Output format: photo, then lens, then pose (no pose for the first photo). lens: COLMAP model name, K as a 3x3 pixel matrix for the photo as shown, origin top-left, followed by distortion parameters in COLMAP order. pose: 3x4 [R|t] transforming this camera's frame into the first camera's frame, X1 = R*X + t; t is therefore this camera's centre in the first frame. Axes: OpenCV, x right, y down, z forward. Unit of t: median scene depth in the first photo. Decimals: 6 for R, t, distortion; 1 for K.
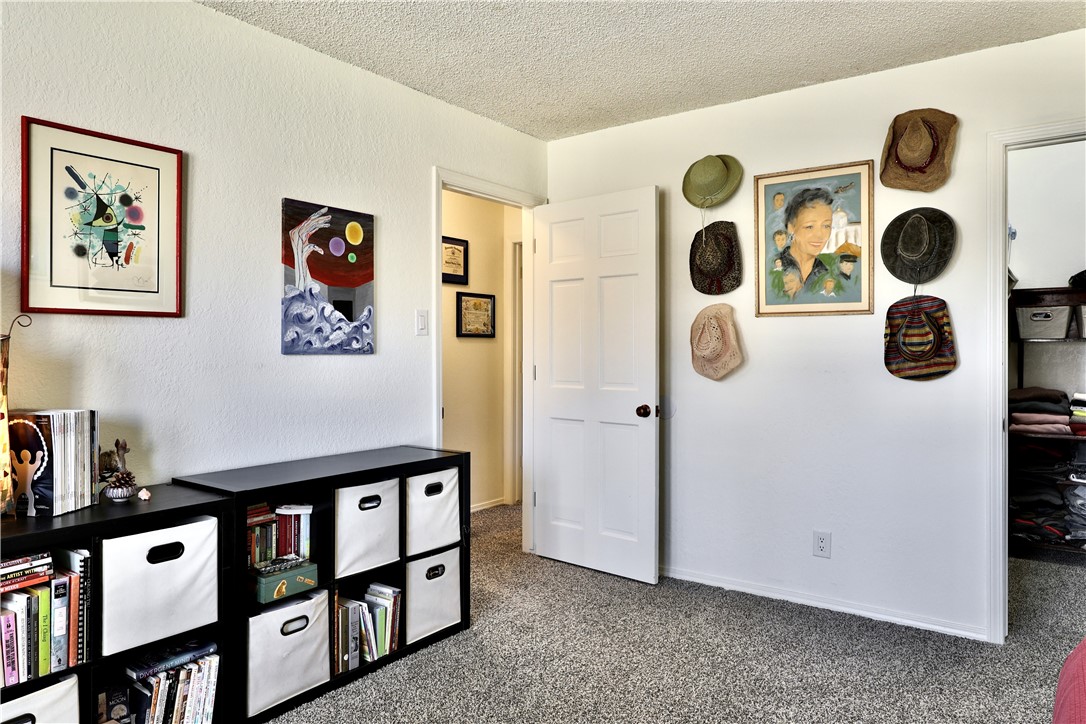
lens RADIAL K [[714.1, 0, 541.0], [0, 714.1, 357.6], [0, 0, 1]] dist [-0.006088, 0.004753]
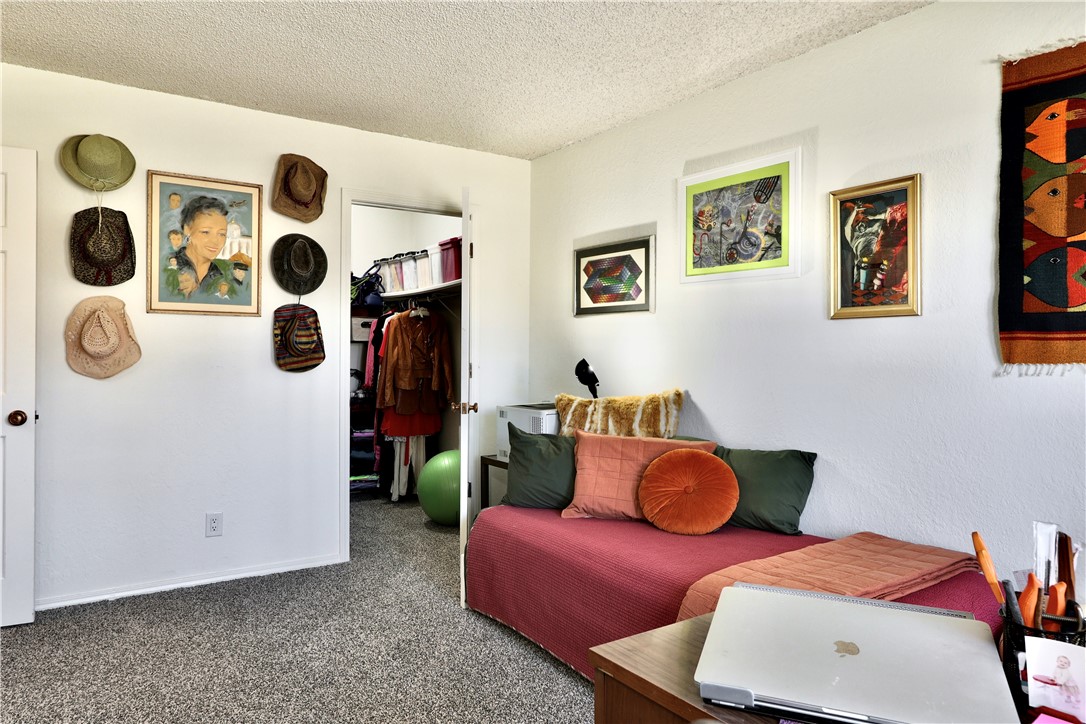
lens RADIAL K [[714.1, 0, 537.7], [0, 714.1, 357.6], [0, 0, 1]] dist [-0.006088, 0.004753]
pose [[0.342579, -0.007989, 0.939455, -0.470822], [0.000467, 0.999965, 0.008333, -0.003090], [-0.939489, -0.002416, 0.342571, 0.164732]]
